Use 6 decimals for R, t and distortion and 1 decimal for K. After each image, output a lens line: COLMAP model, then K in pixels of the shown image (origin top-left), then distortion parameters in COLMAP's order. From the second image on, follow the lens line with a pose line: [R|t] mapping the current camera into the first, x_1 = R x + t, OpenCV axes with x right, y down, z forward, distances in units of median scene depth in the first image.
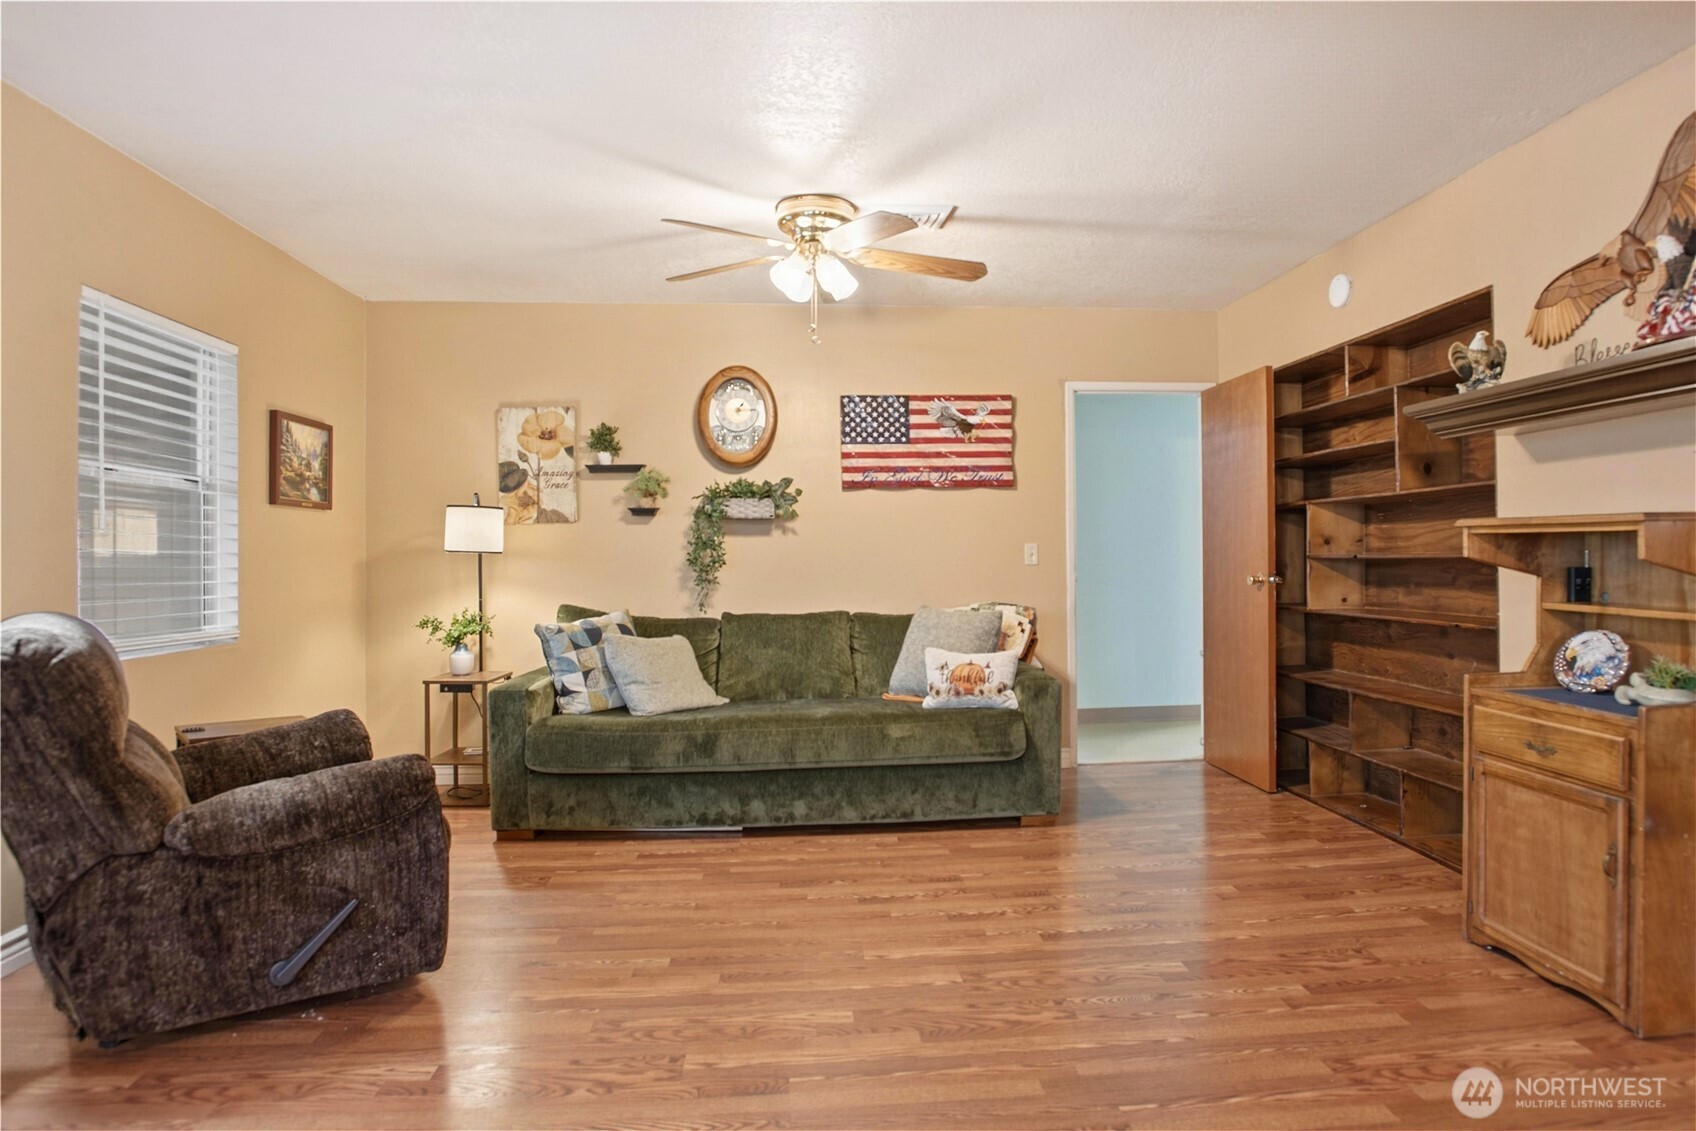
lens RADIAL K [[957.8, 0, 849.6], [0, 957.8, 552.5], [0, 0, 1]] dist [-0.097832, 0.065853]
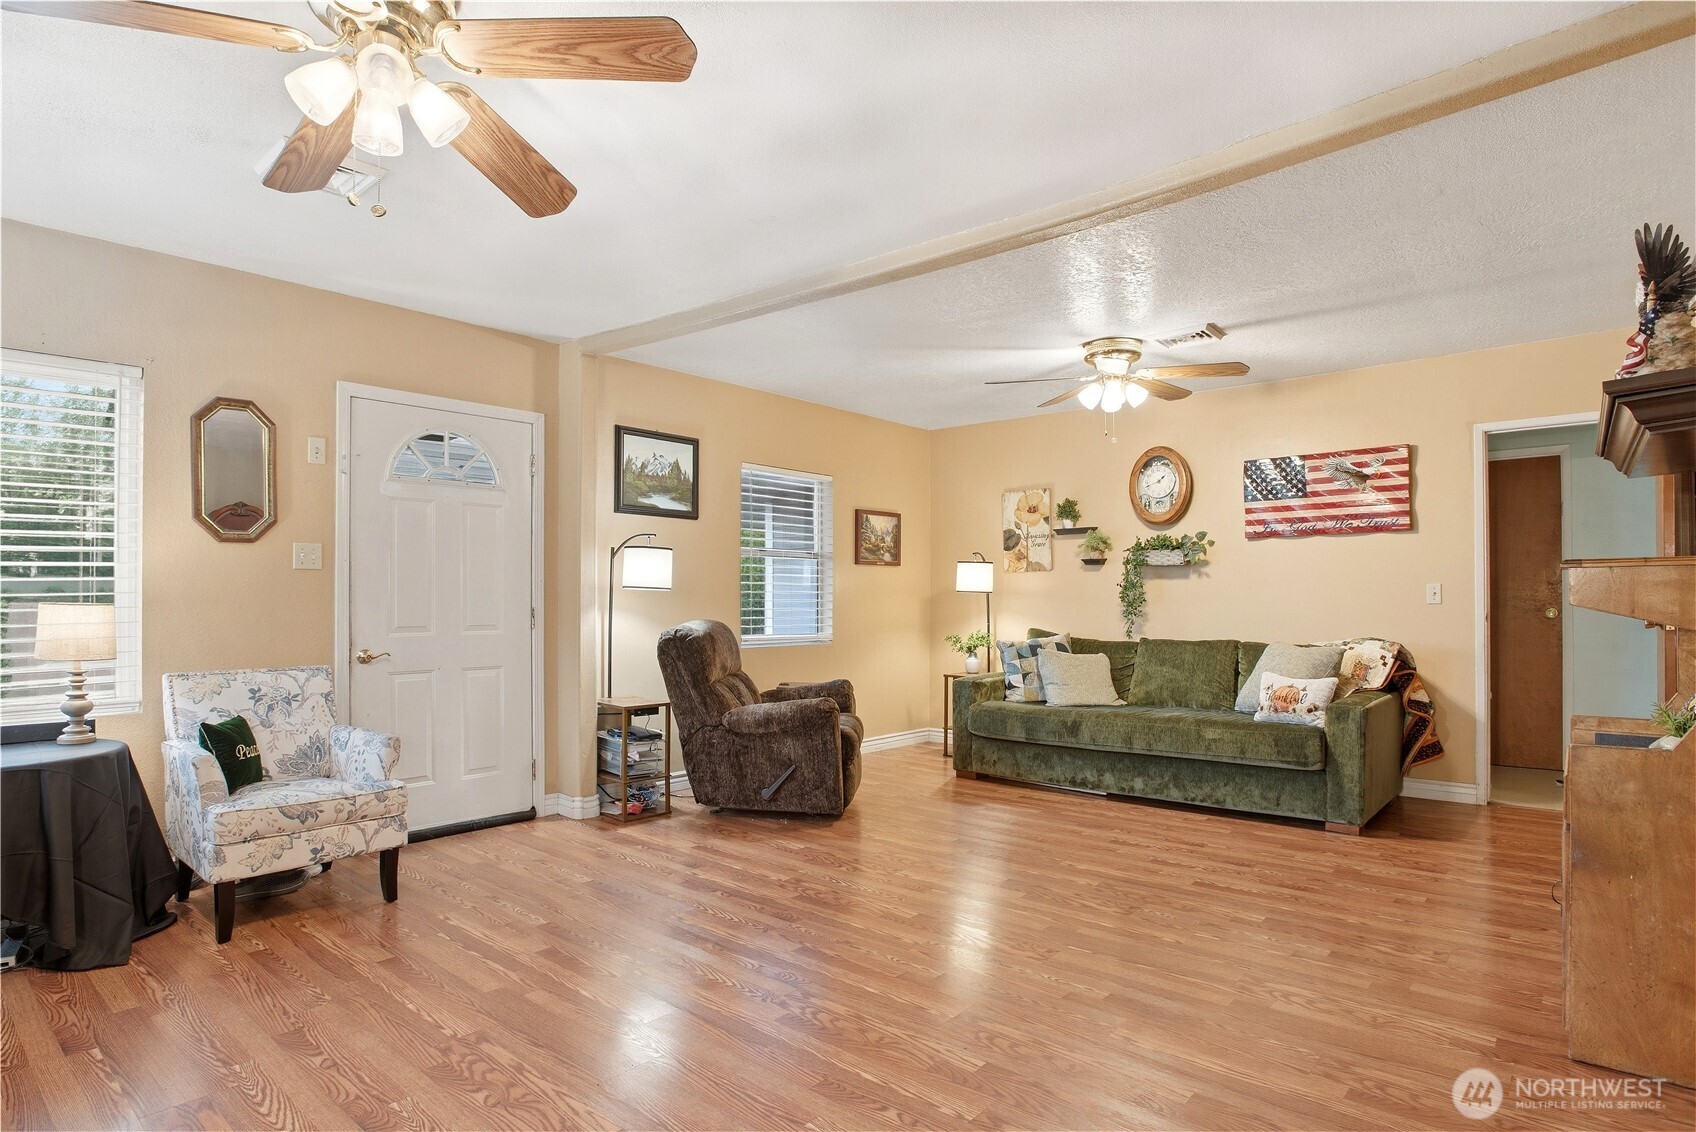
lens RADIAL K [[855.5, 0, 840.5], [0, 855.5, 584.6], [0, 0, 1]] dist [-0.048189, 0.001202]
pose [[0.706952, -0.005408, -0.707241, 0.453973], [0.001813, 0.999981, -0.005834, -0.004942], [0.707260, 0.002843, 0.706948, -0.129813]]
